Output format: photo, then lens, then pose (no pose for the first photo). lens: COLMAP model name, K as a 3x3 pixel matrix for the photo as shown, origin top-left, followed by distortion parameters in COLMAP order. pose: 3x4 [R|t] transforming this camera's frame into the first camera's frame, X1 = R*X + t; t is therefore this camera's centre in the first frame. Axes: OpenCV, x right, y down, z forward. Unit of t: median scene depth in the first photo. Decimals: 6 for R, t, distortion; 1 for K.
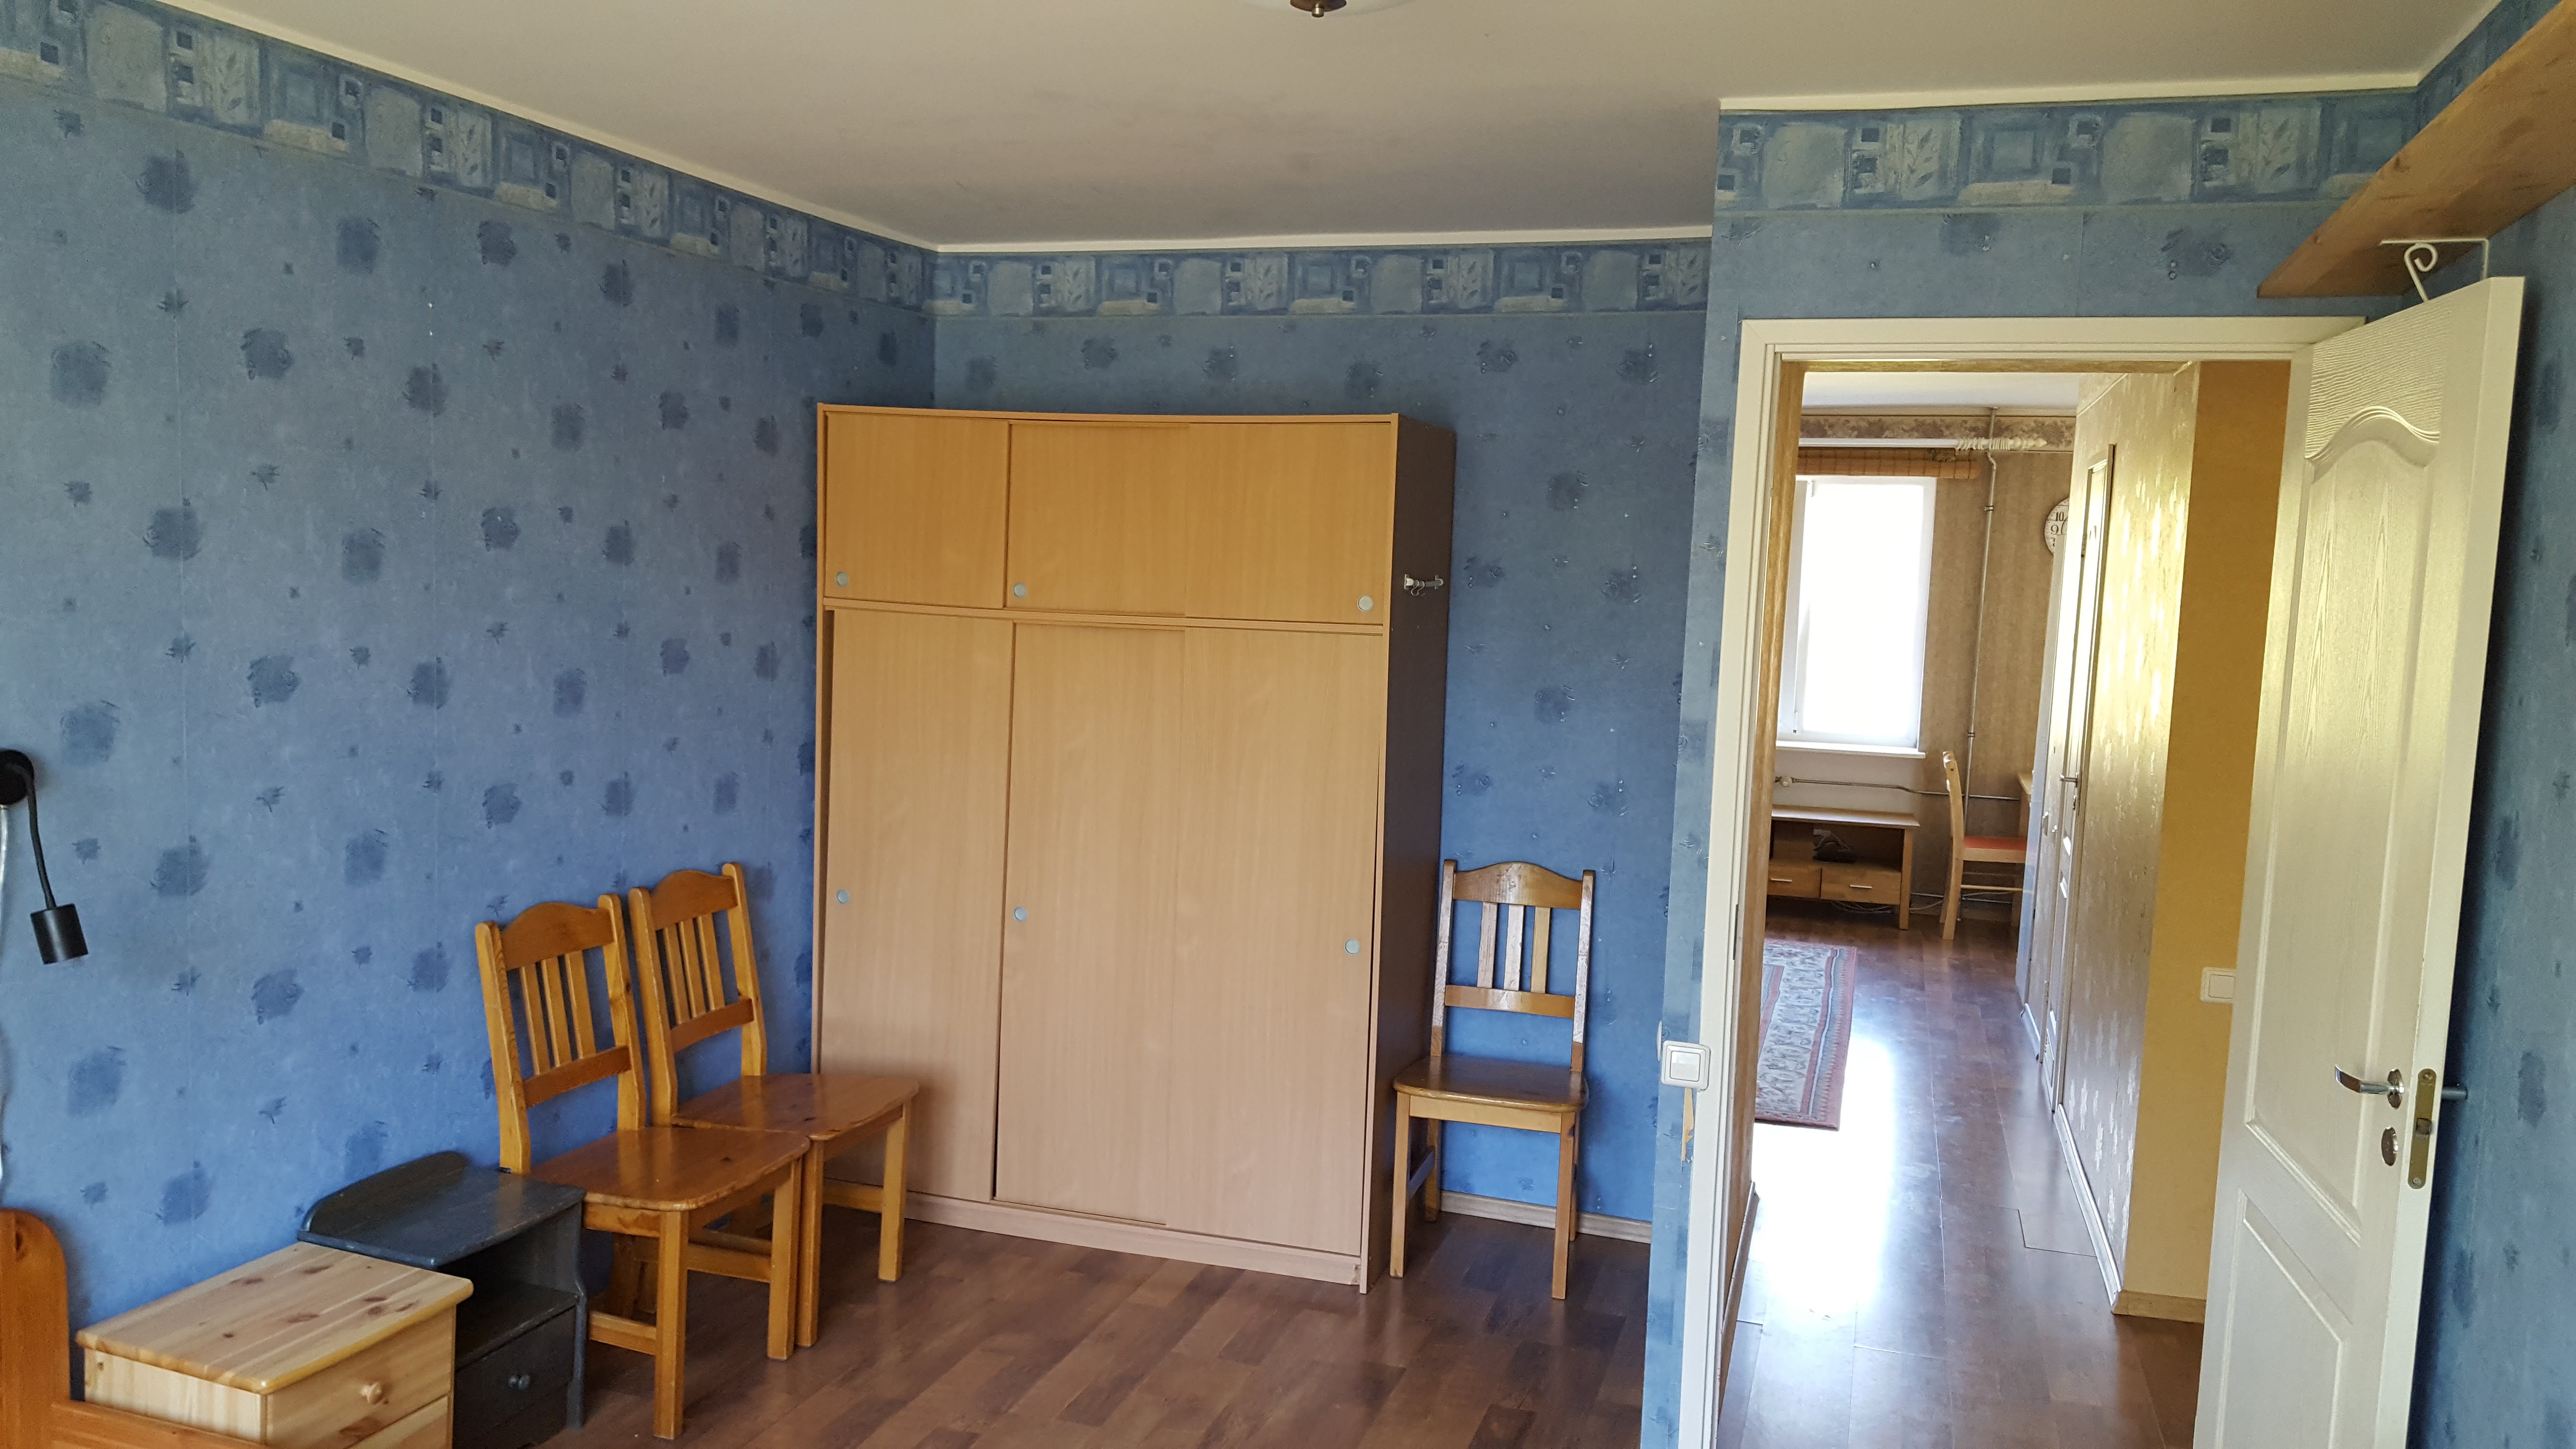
lens RADIAL K [[1935.2, 0, 1269.6], [0, 1935.2, 733.3], [0, 0, 1]] dist [0.004732, -0.000435]
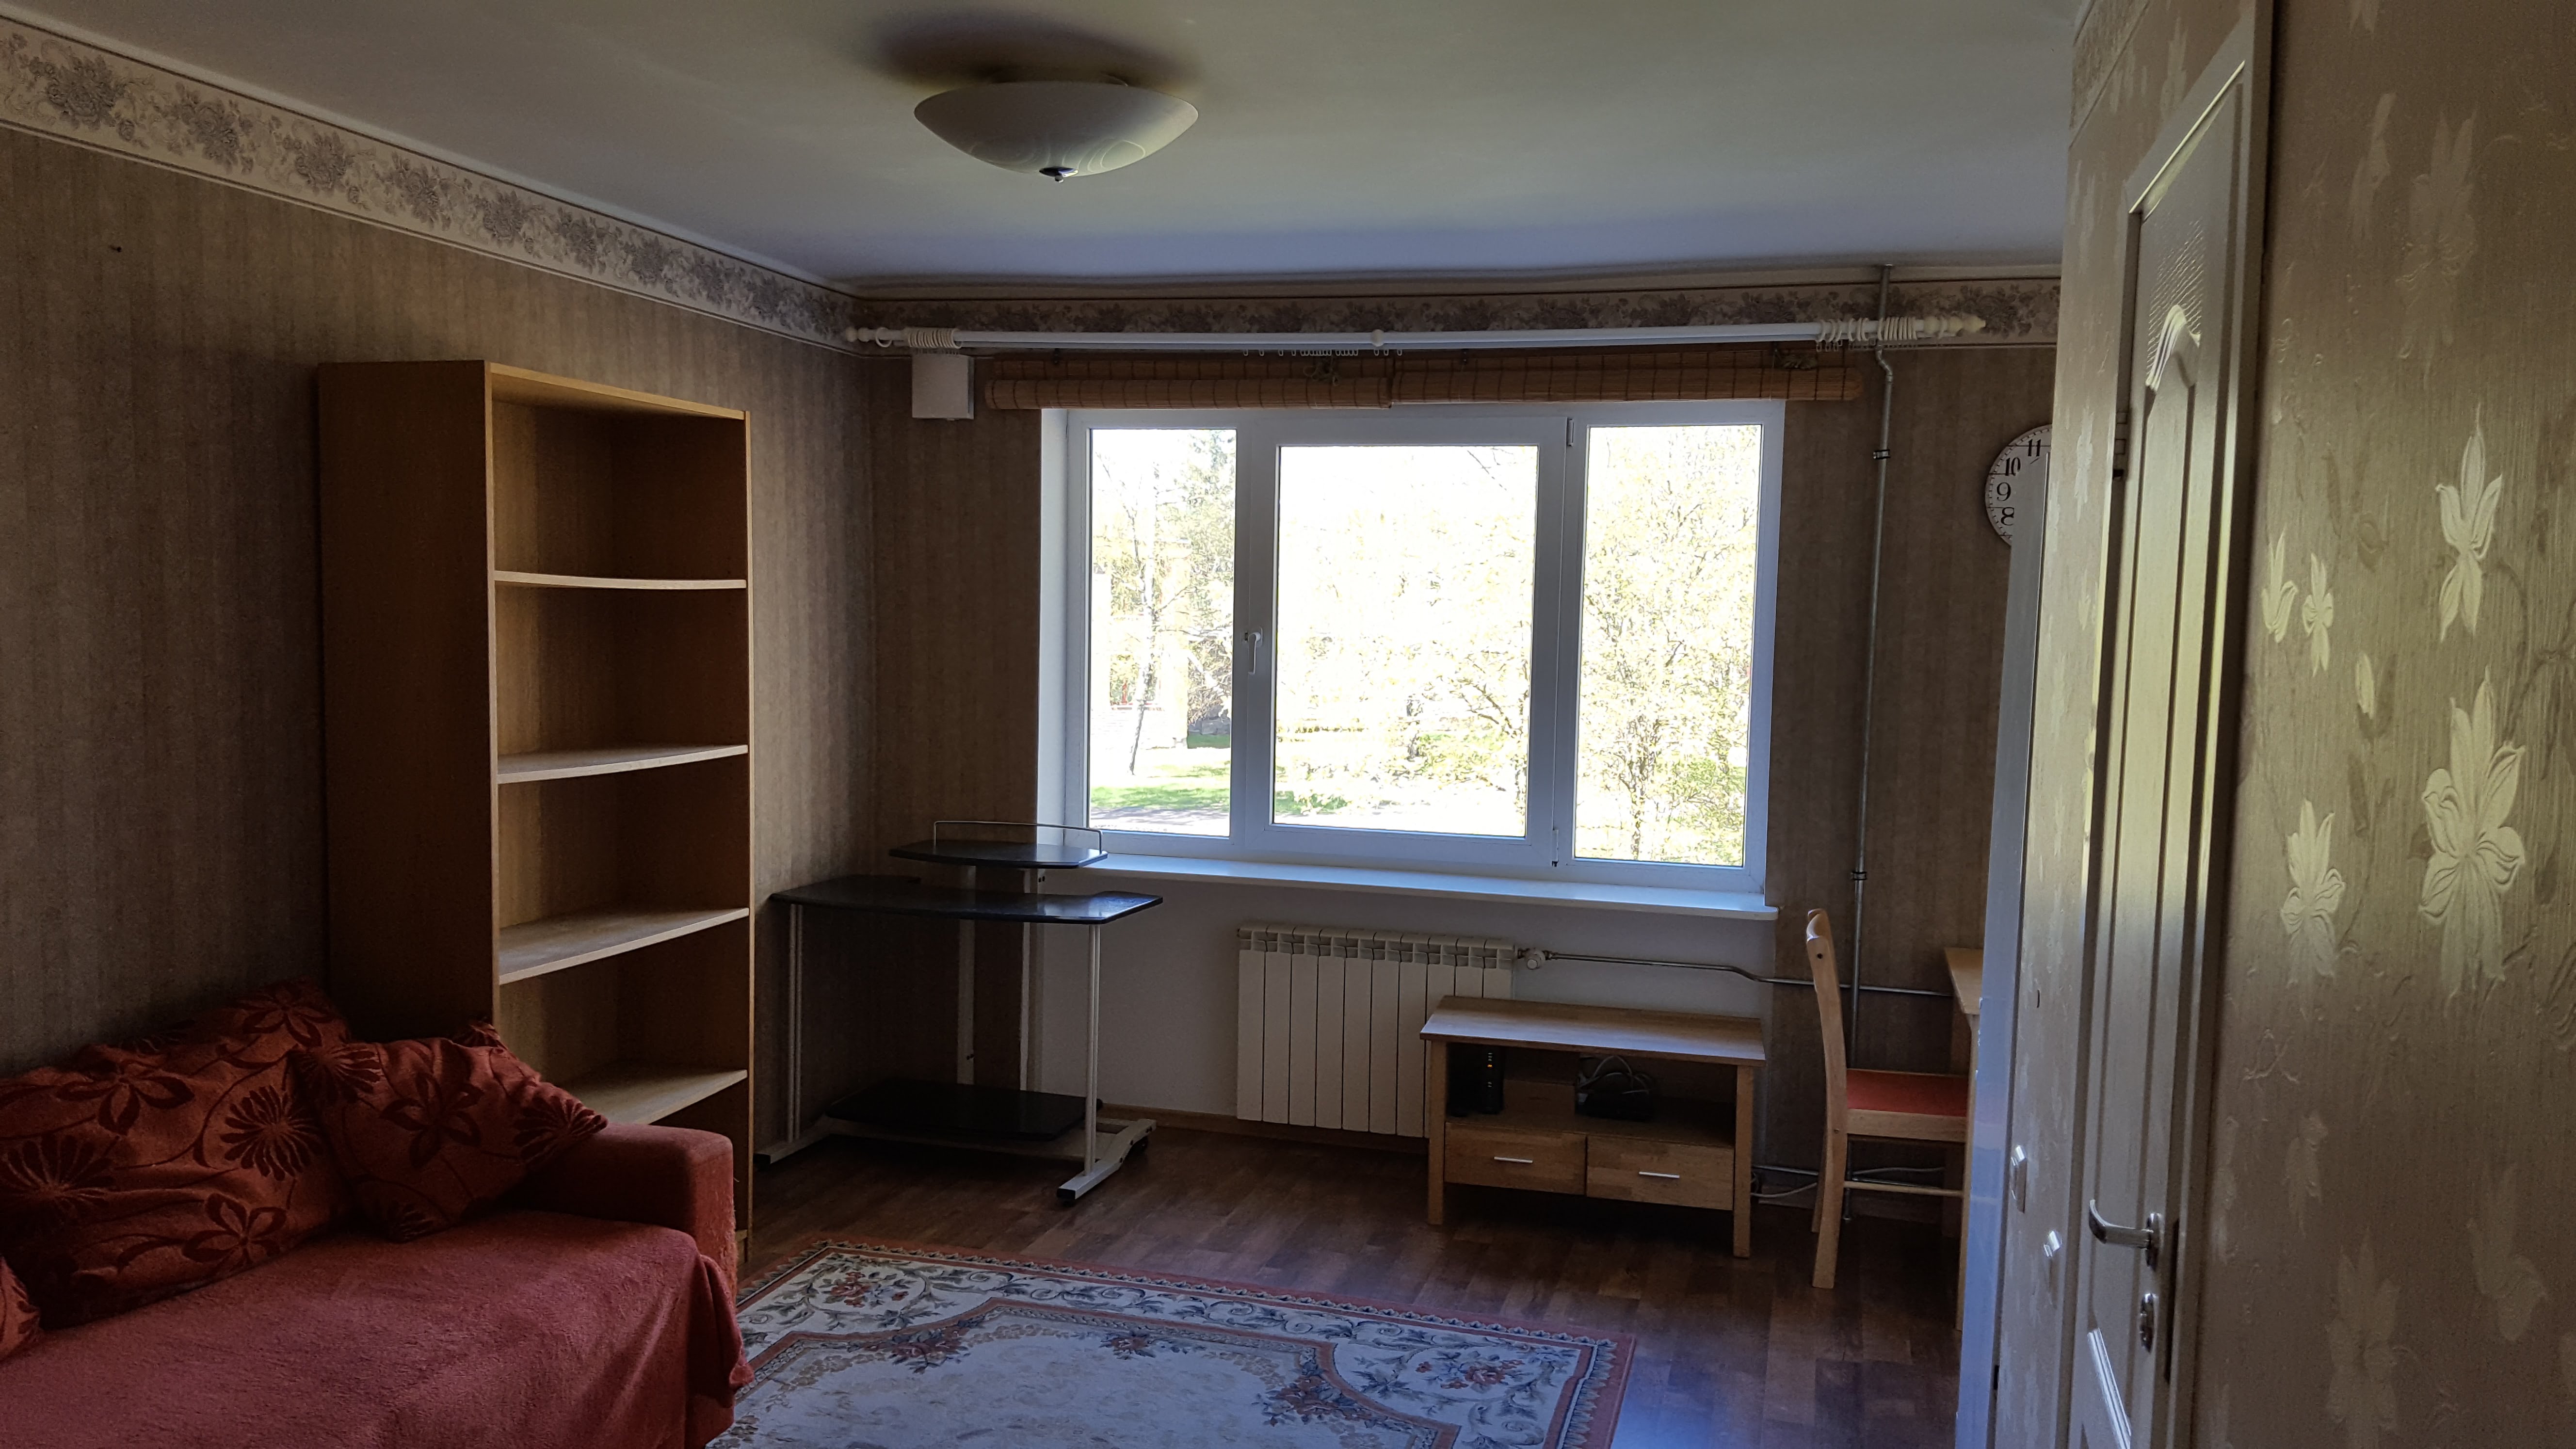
lens RADIAL K [[1935.2, 0, 1303.0], [0, 1935.2, 716.5], [0, 0, 1]] dist [0.004732, -0.000435]
pose [[0.998534, -0.021174, 0.049810, 0.185936], [0.021562, 0.999741, -0.007258, -0.043832], [-0.049643, 0.008321, 0.998732, 0.480190]]
